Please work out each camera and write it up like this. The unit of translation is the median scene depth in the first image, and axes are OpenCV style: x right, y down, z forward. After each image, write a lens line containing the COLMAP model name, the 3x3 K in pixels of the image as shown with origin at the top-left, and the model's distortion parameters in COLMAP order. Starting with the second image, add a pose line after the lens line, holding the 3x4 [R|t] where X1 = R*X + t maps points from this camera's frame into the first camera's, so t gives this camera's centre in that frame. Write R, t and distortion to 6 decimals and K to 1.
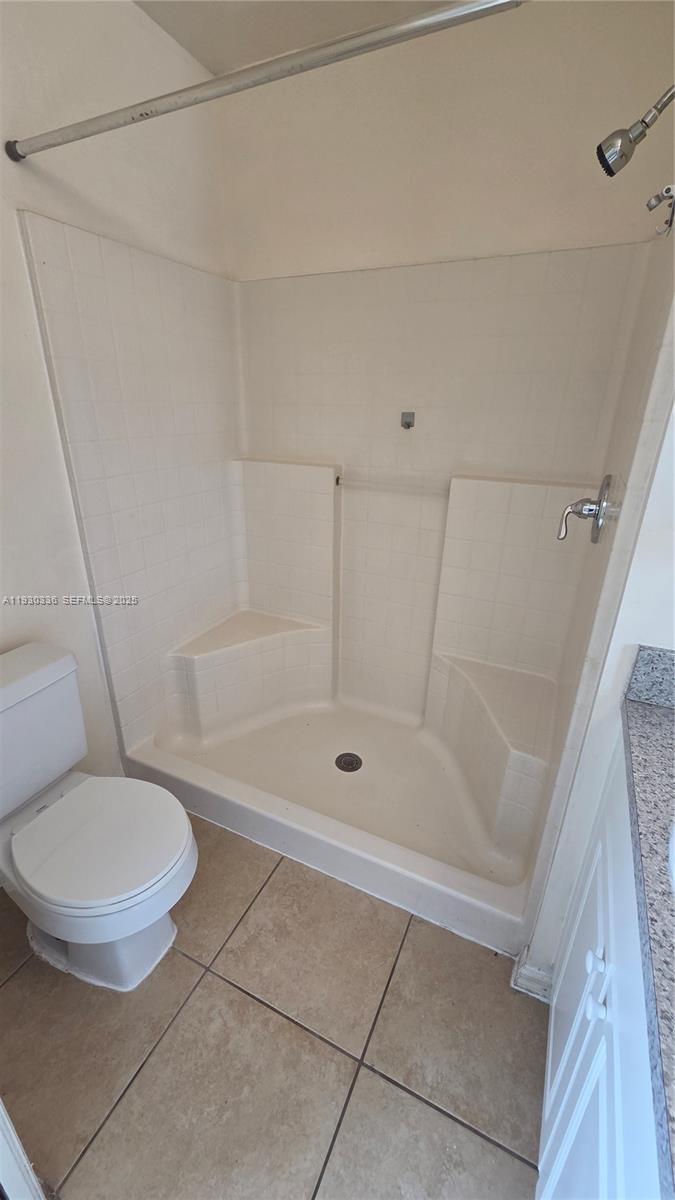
lens RADIAL K [[484.3, 0, 337.5], [0, 484.3, 600.0], [0, 0, 1]] dist [0.001692, 0.000463]
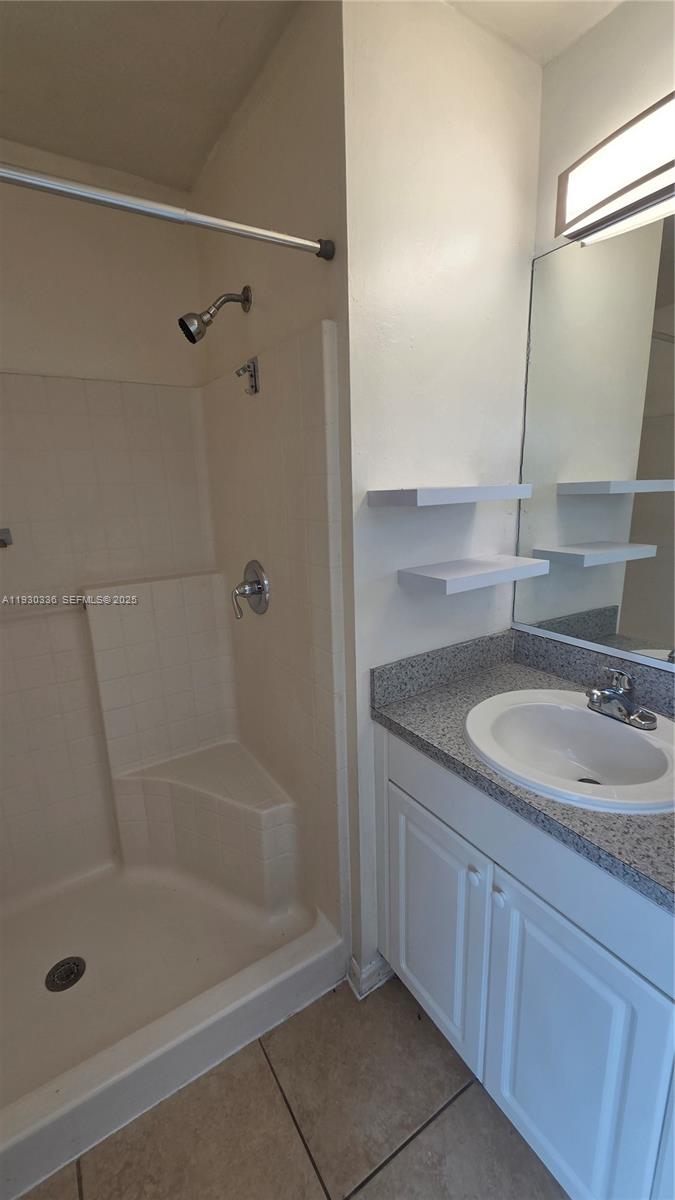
lens RADIAL K [[484.3, 0, 337.5], [0, 484.3, 600.0], [0, 0, 1]] dist [0.001692, 0.000463]
pose [[0.534752, -0.234929, 0.811695, -0.334160], [0.363793, 0.931003, 0.029790, -0.108053], [-0.762689, 0.279359, 0.583322, 0.117267]]
